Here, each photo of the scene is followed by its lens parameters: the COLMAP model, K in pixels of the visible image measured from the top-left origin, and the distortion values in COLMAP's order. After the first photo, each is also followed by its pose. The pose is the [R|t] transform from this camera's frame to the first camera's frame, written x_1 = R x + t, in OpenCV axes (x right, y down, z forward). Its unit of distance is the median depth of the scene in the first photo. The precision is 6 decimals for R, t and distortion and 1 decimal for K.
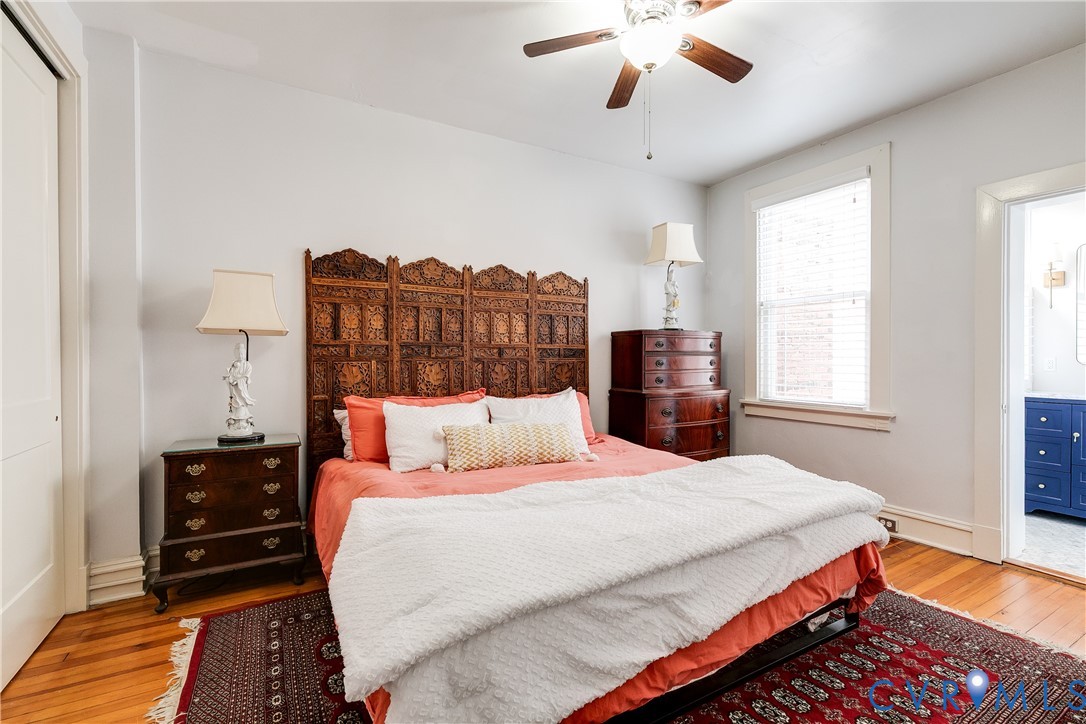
lens RADIAL K [[492.8, 0, 550.4], [0, 492.8, 364.3], [0, 0, 1]] dist [0.004431, -0.002024]
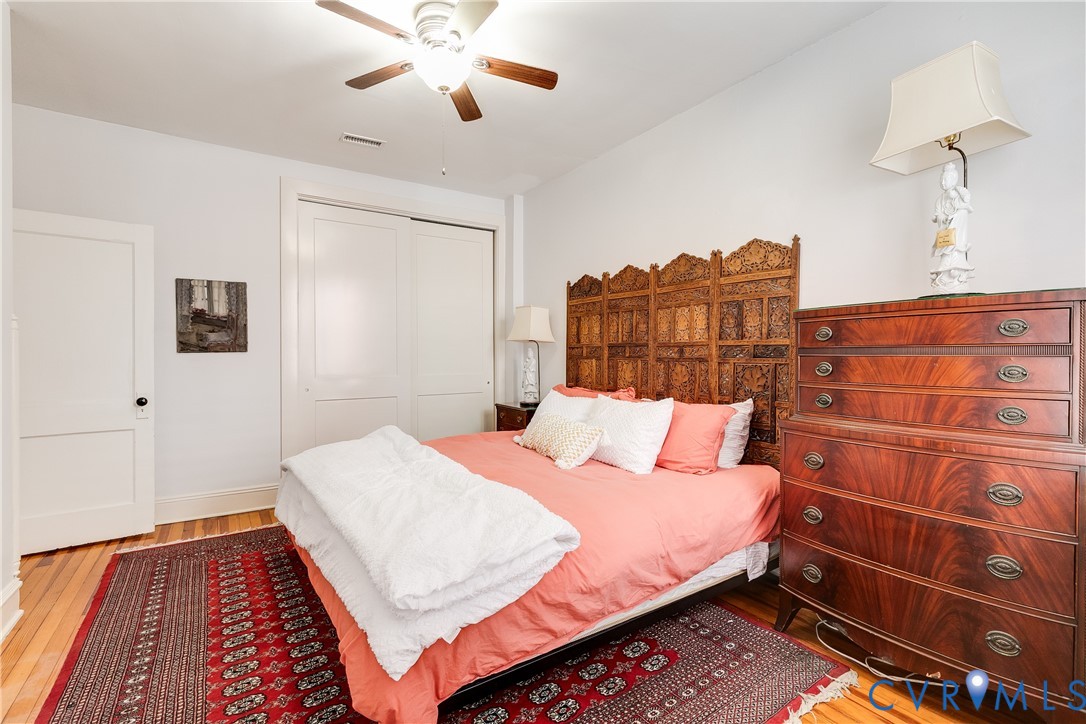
lens RADIAL K [[492.8, 0, 542.0], [0, 492.8, 355.0], [0, 0, 1]] dist [0.004431, -0.002024]
pose [[0.064314, 0.004233, -0.997921, 0.779501], [-0.006723, 0.999970, 0.003808, -0.018996], [0.997907, 0.006464, 0.064341, 0.688688]]
